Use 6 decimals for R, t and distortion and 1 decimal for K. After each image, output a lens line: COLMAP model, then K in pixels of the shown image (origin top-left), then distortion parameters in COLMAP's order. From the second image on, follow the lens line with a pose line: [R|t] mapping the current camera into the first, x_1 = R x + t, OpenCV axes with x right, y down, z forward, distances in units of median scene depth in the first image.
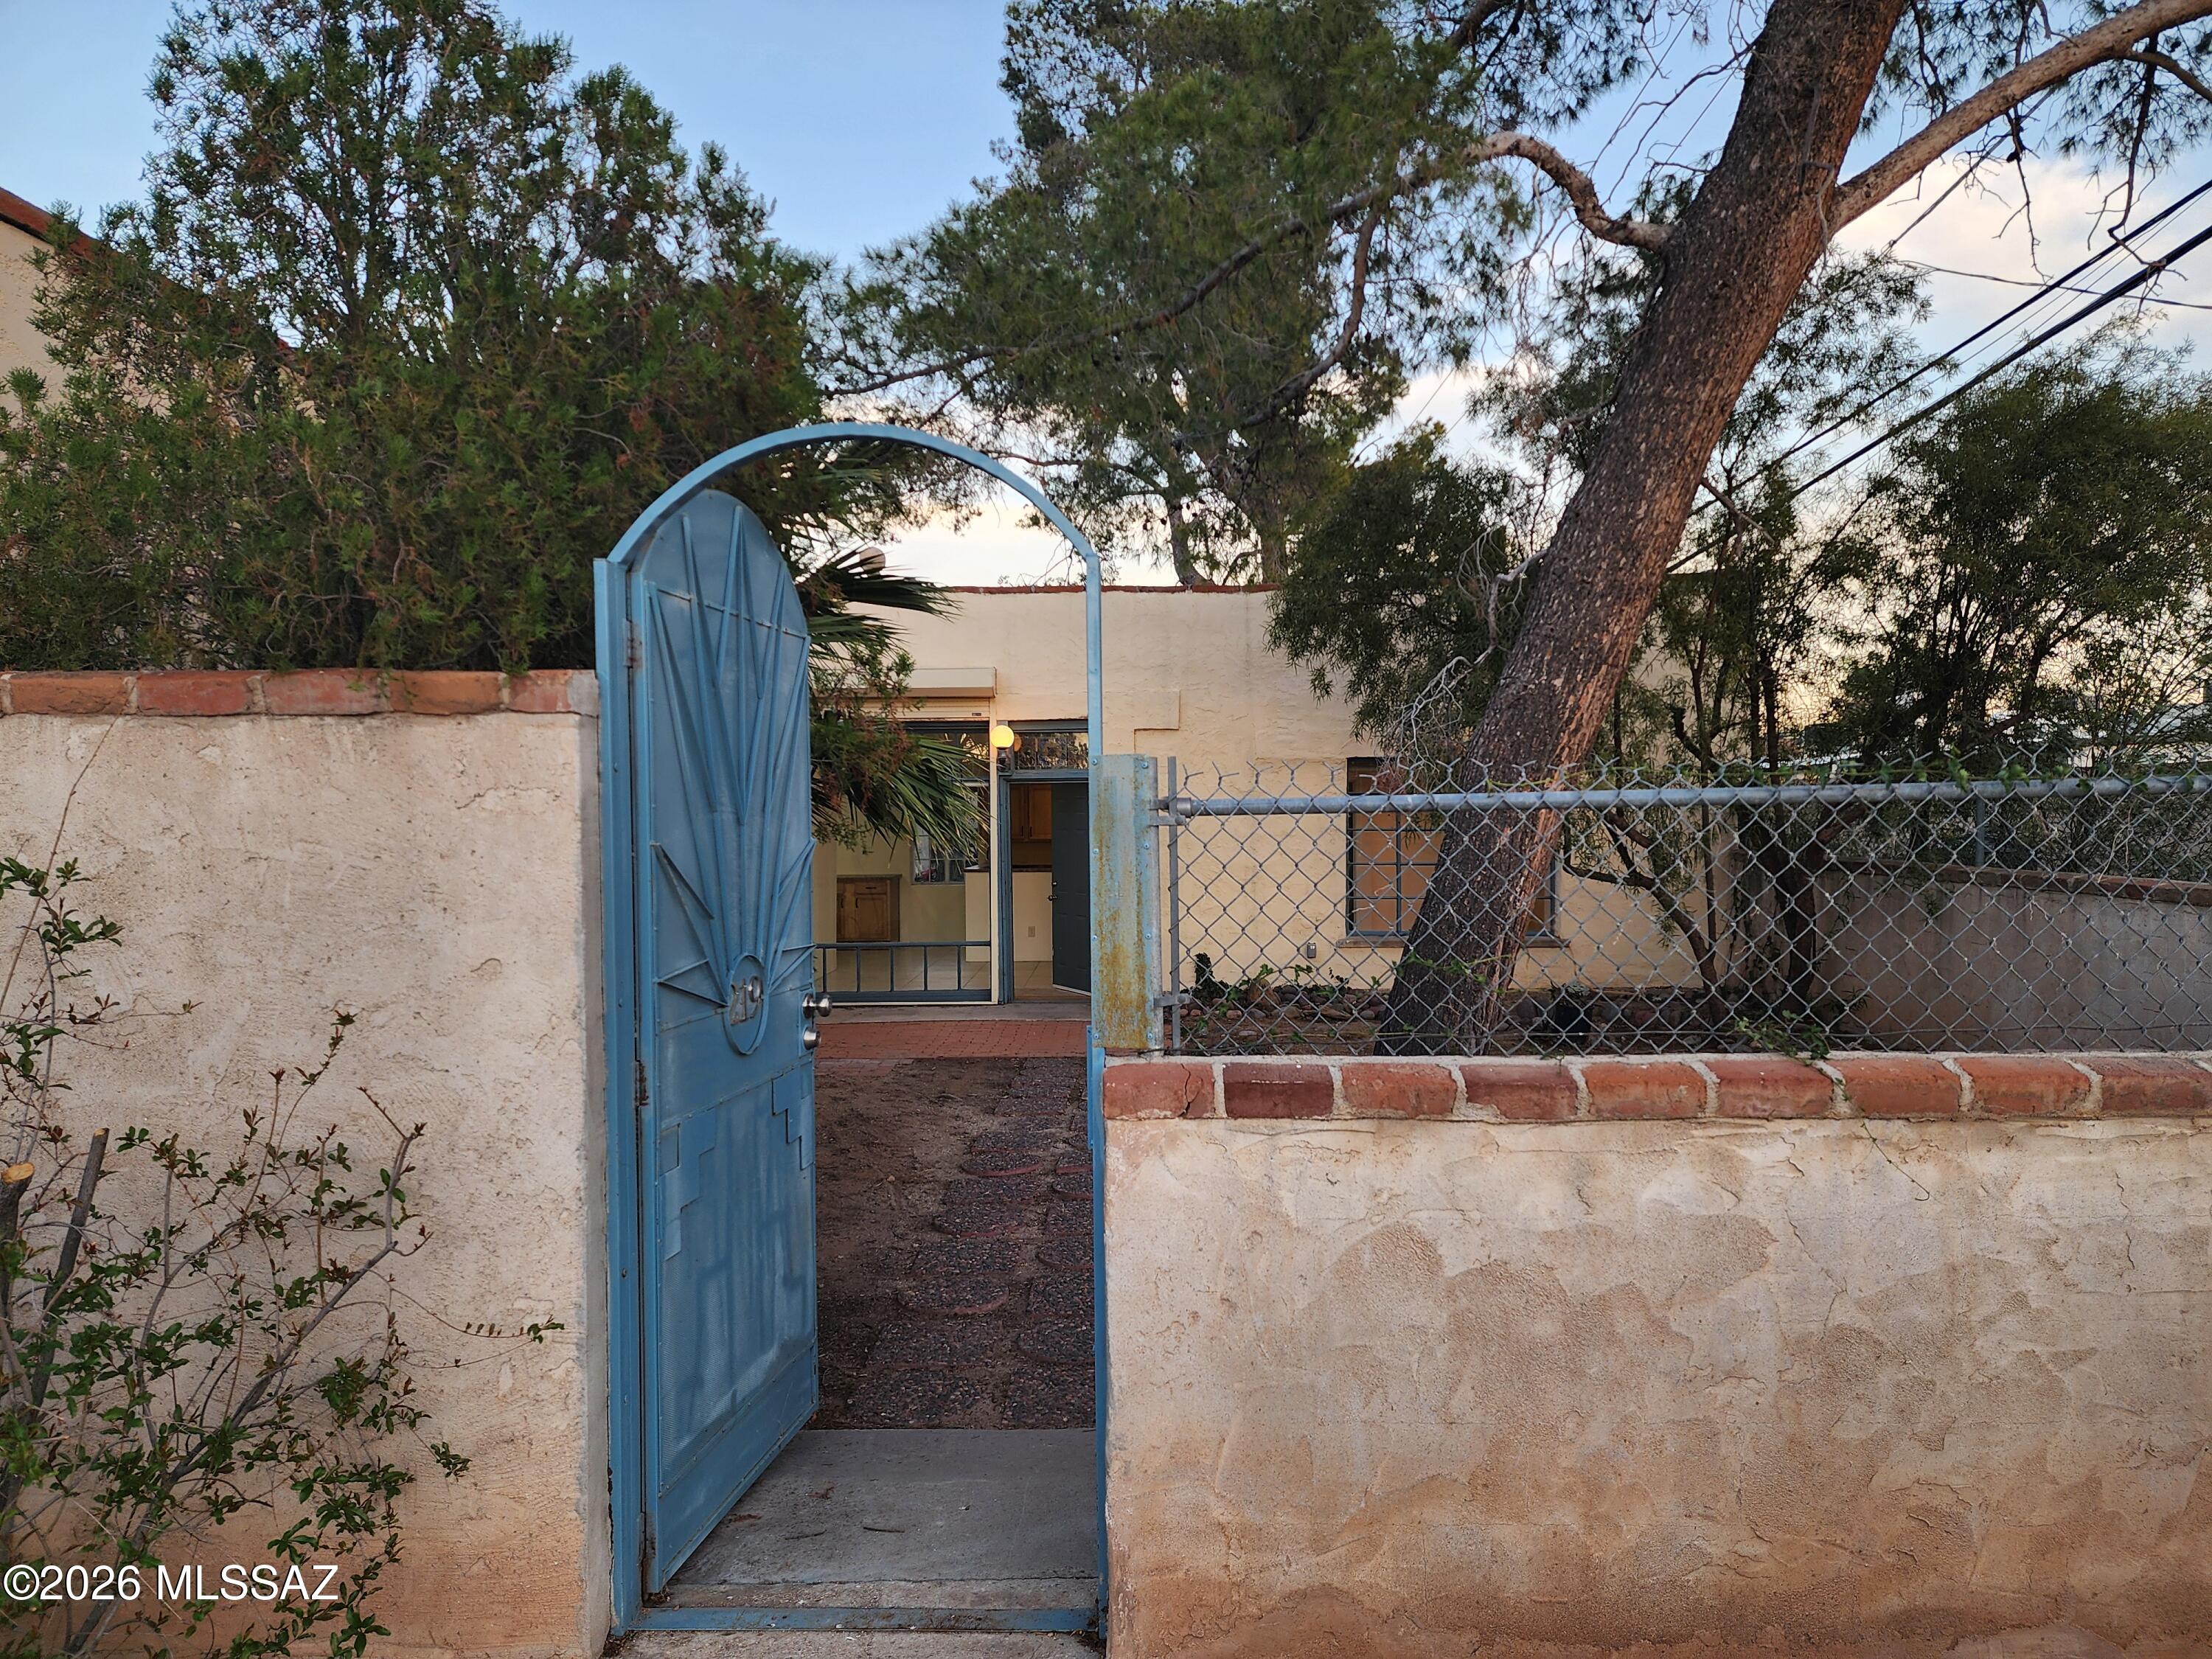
lens RADIAL K [[1473.5, 0, 1106.0], [0, 1473.5, 829.5], [0, 0, 1]] dist [0.069101, -0.057110]
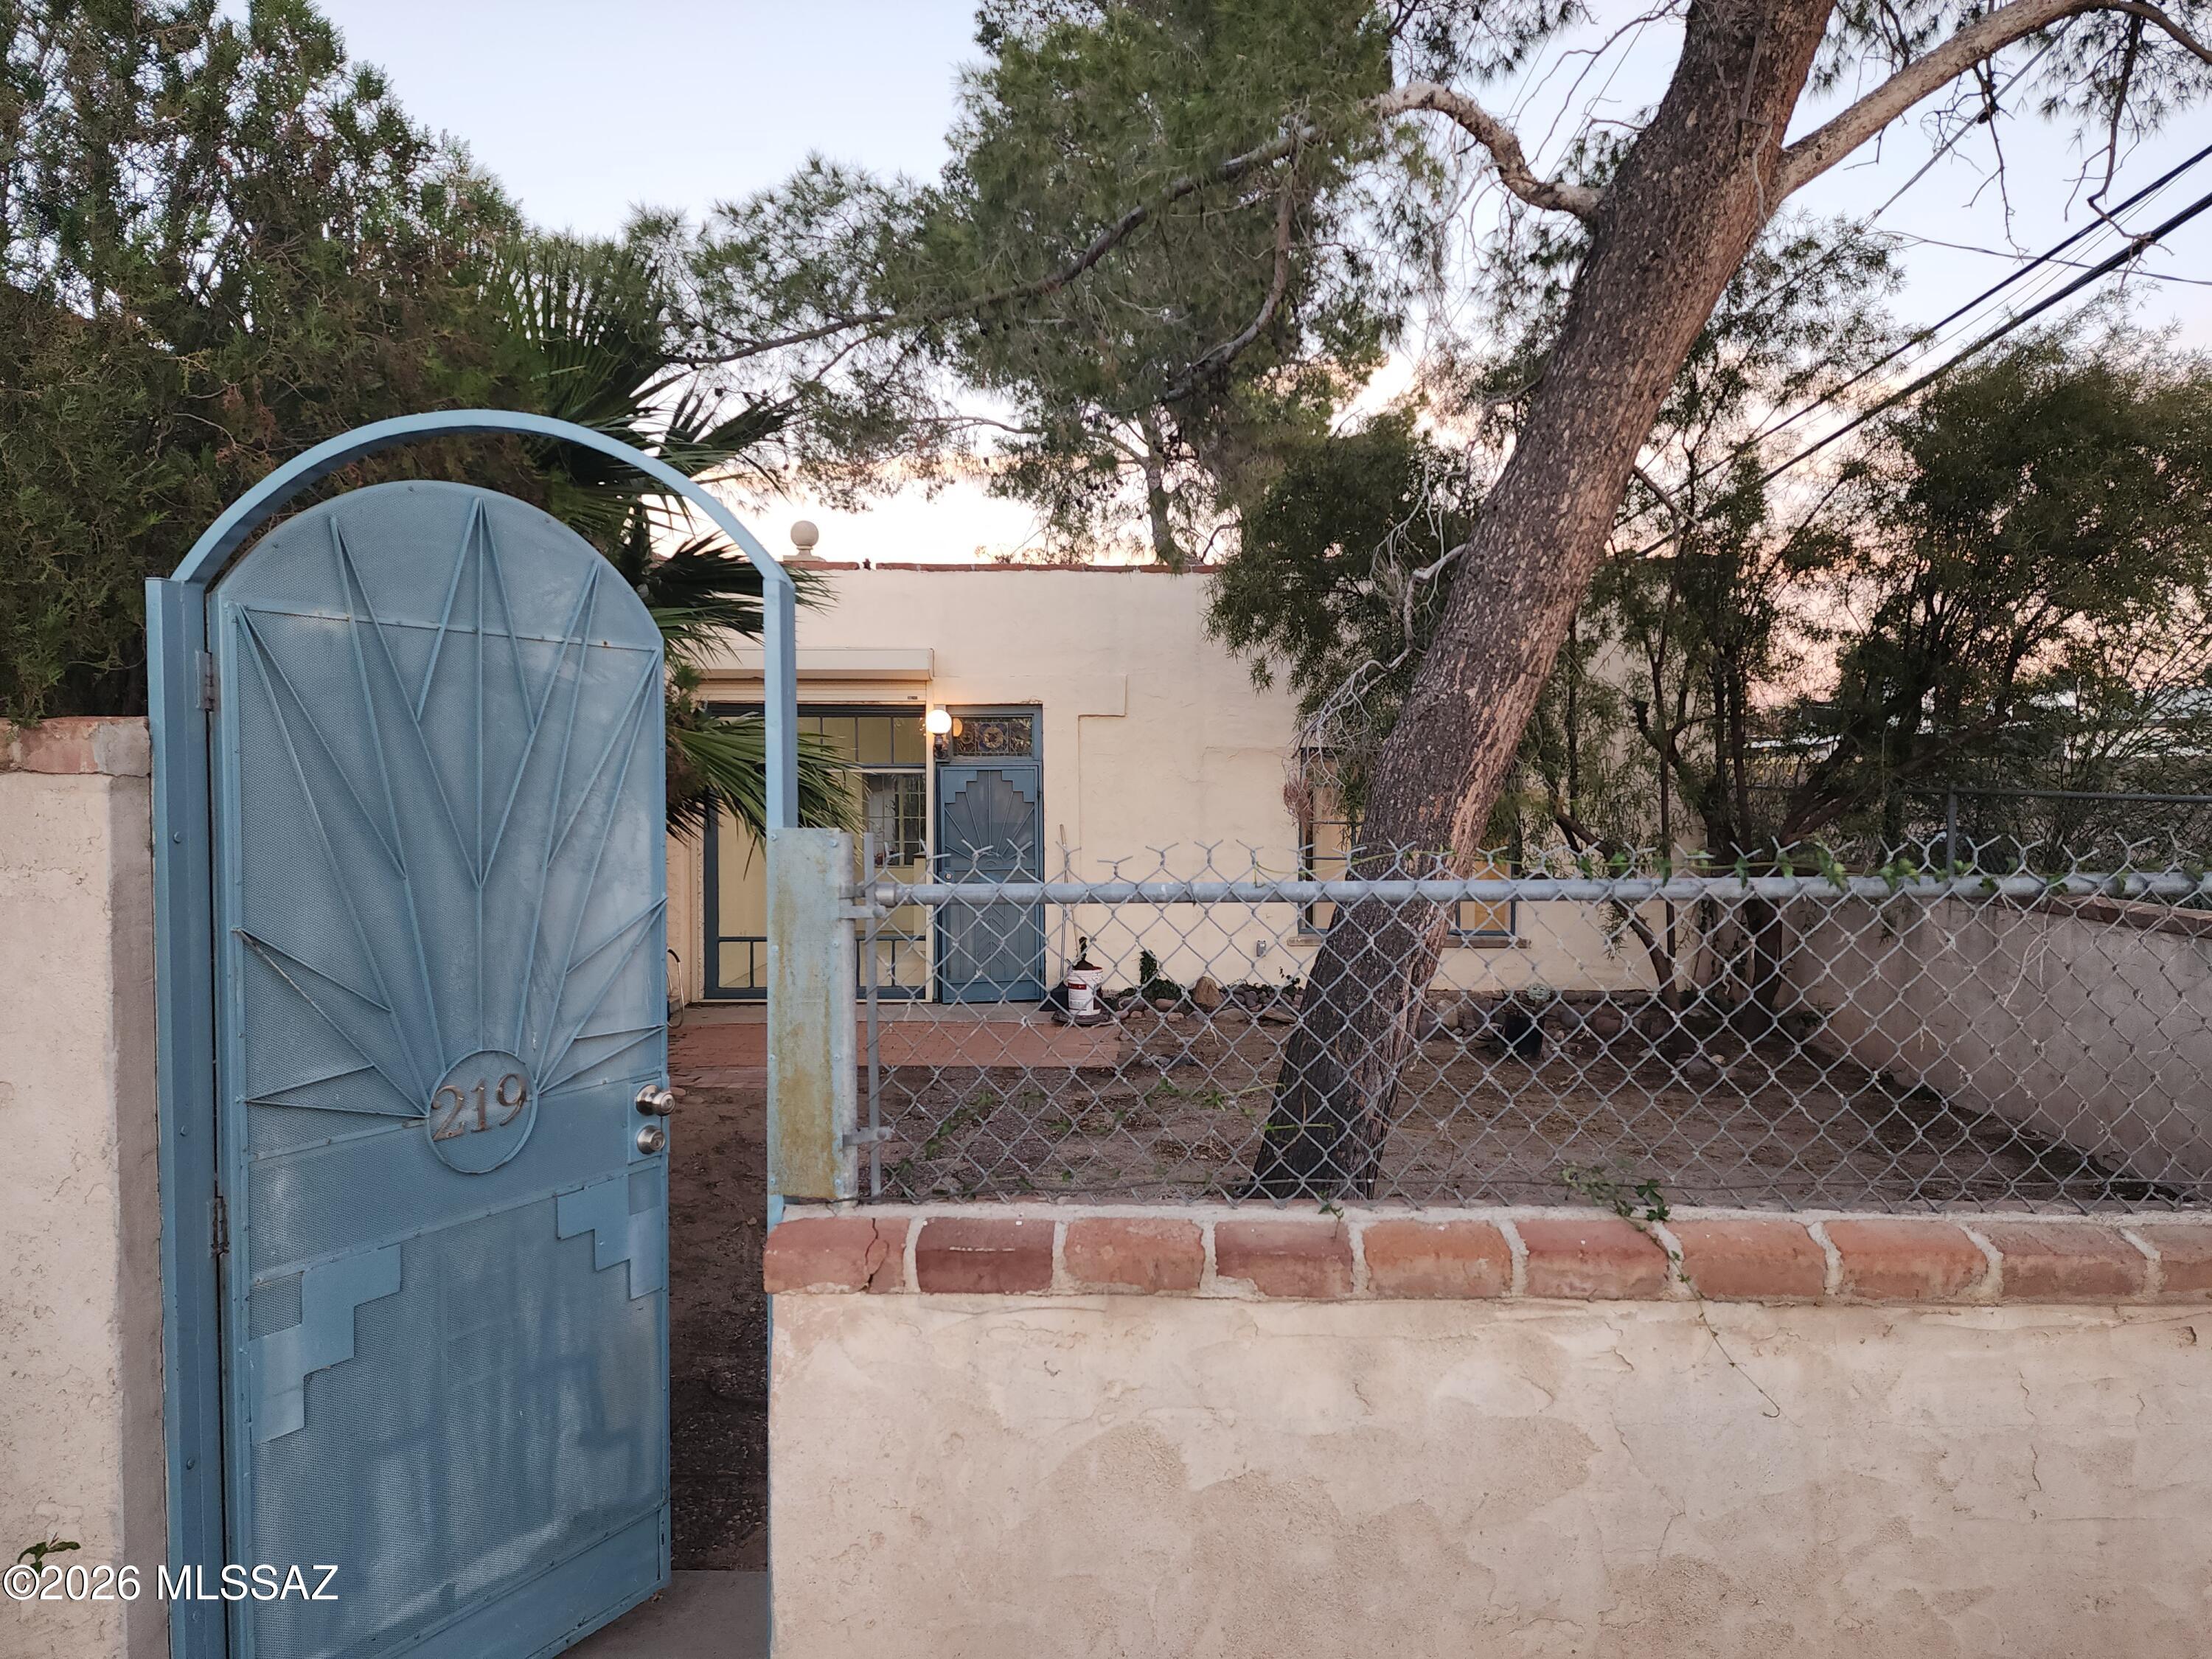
lens RADIAL K [[1488.6, 0, 1102.9], [0, 1488.6, 815.7], [0, 0, 1]] dist [0.070444, -0.057876]
pose [[0.999946, 0.009672, 0.003755, 0.073935], [-0.009710, 0.999901, 0.010144, -0.029973], [-0.003656, -0.010180, 0.999941, 0.081222]]
